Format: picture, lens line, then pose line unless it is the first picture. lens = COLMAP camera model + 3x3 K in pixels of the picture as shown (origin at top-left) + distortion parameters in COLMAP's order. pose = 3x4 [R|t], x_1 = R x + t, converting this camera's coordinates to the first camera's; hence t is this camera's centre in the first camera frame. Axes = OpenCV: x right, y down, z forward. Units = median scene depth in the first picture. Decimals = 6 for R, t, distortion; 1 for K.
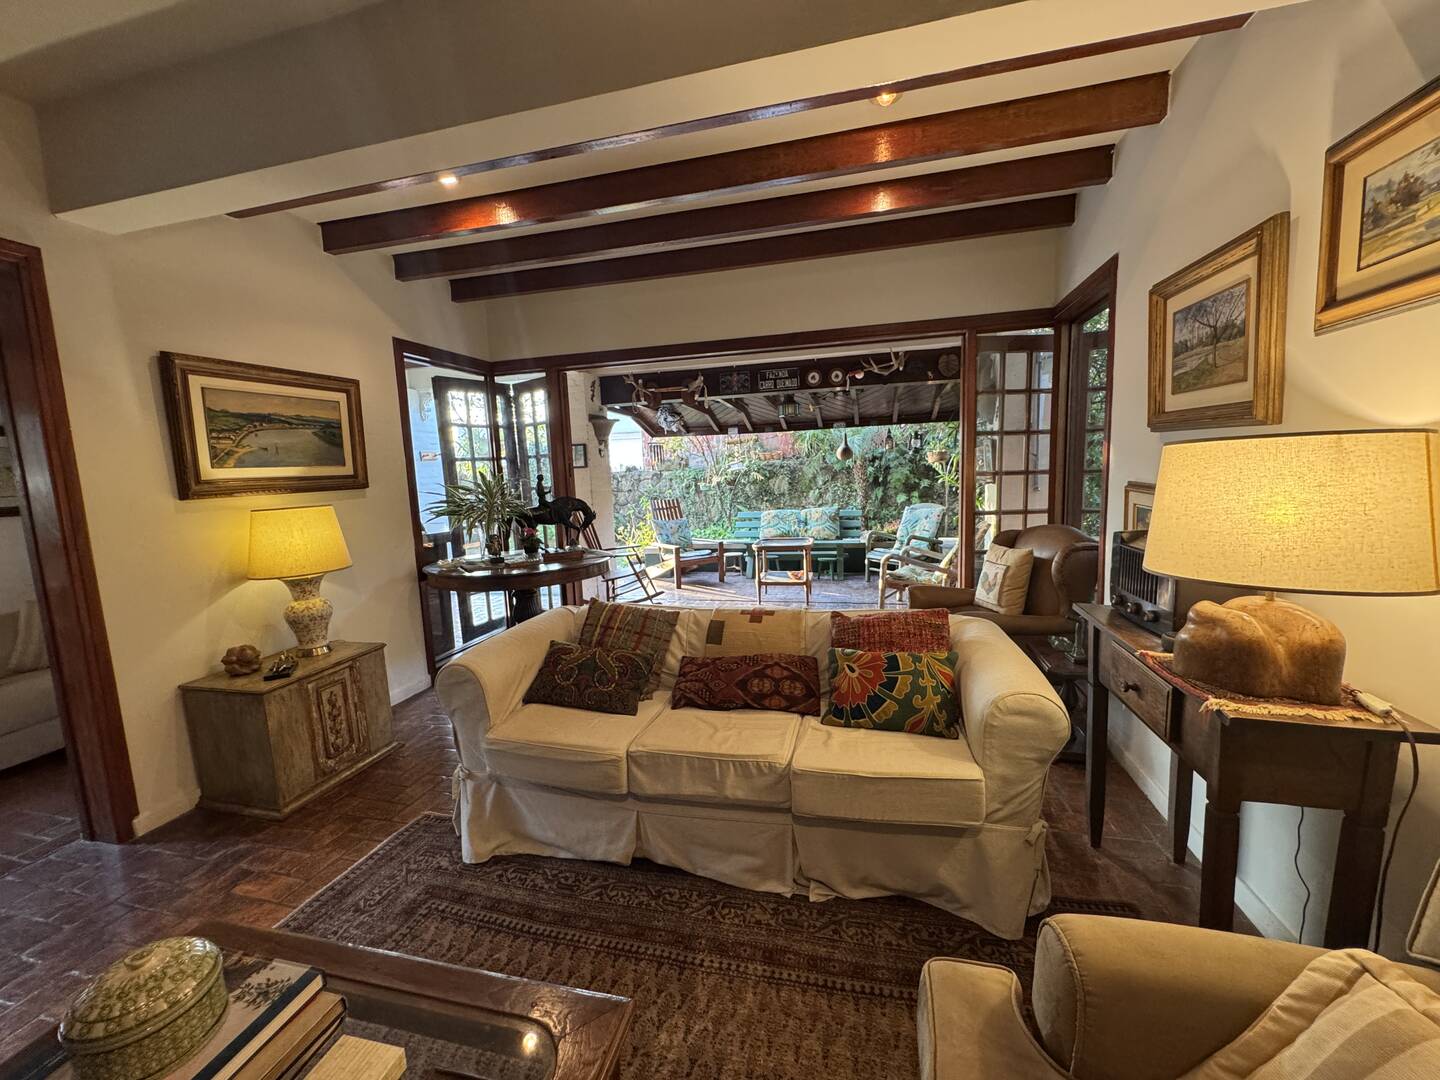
lens RADIAL K [[575.7, 0, 719.3], [0, 575.7, 536.7], [0, 0, 1]] dist [-0.001303, 0.000020]
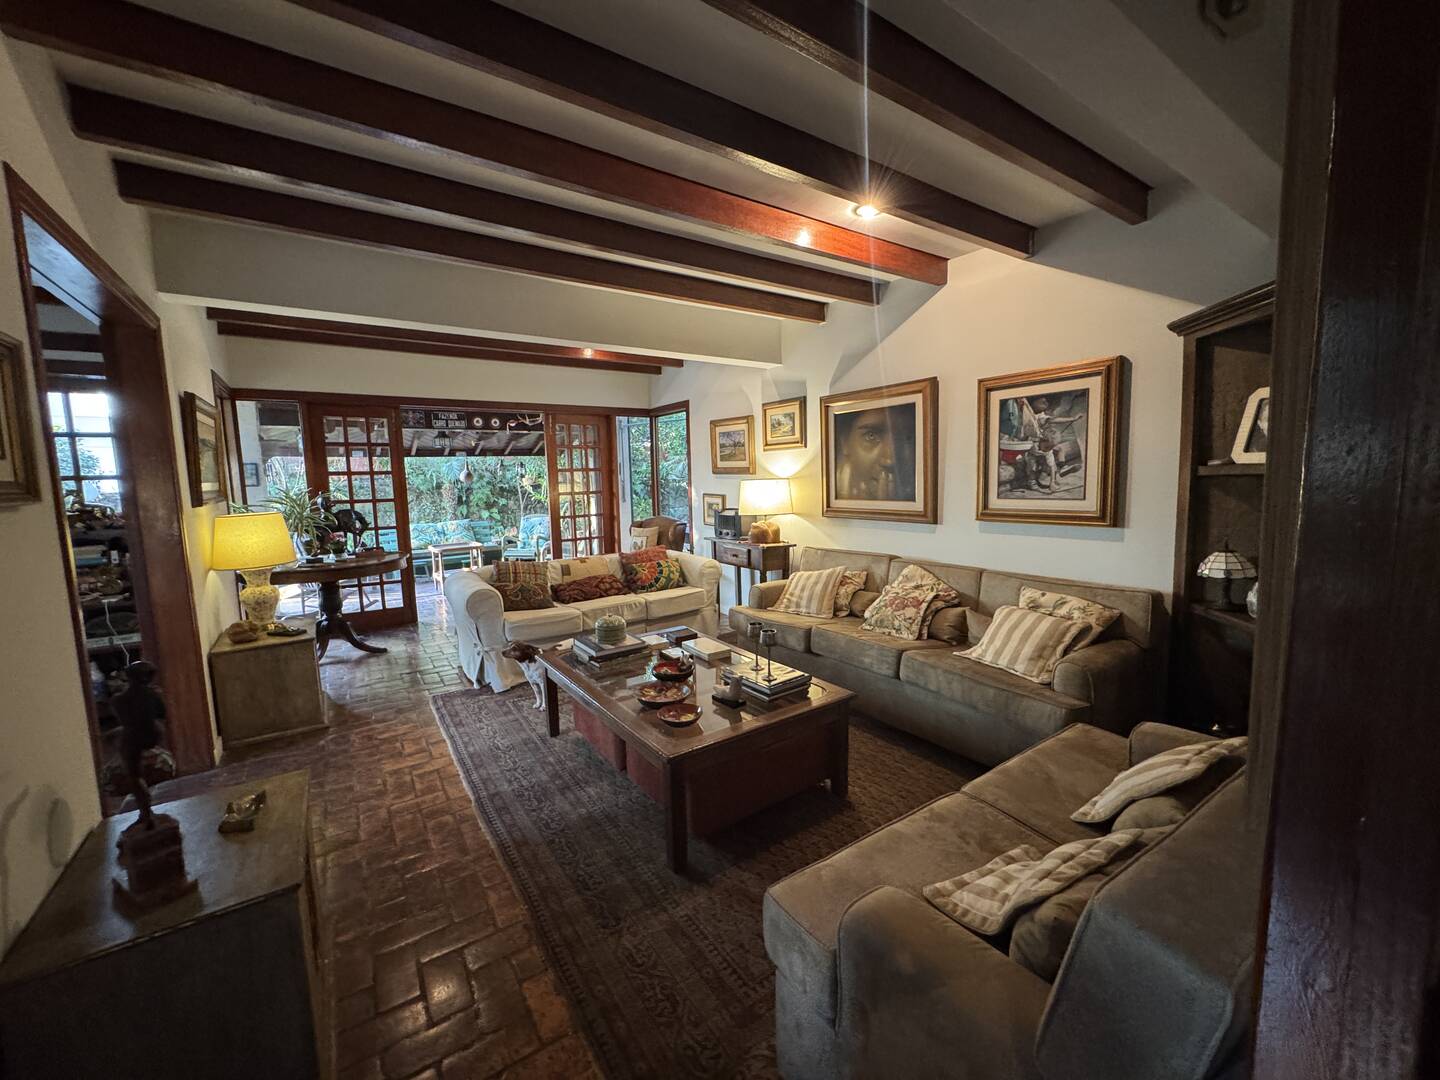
lens RADIAL K [[575.7, 0, 718.2], [0, 575.7, 536.9], [0, 0, 1]] dist [-0.001303, 0.000020]
pose [[0.658083, -0.056722, 0.750805, -1.302918], [0.086228, 0.996275, -0.000312, 0.114094], [-0.747991, 0.064946, 0.660523, -0.793003]]
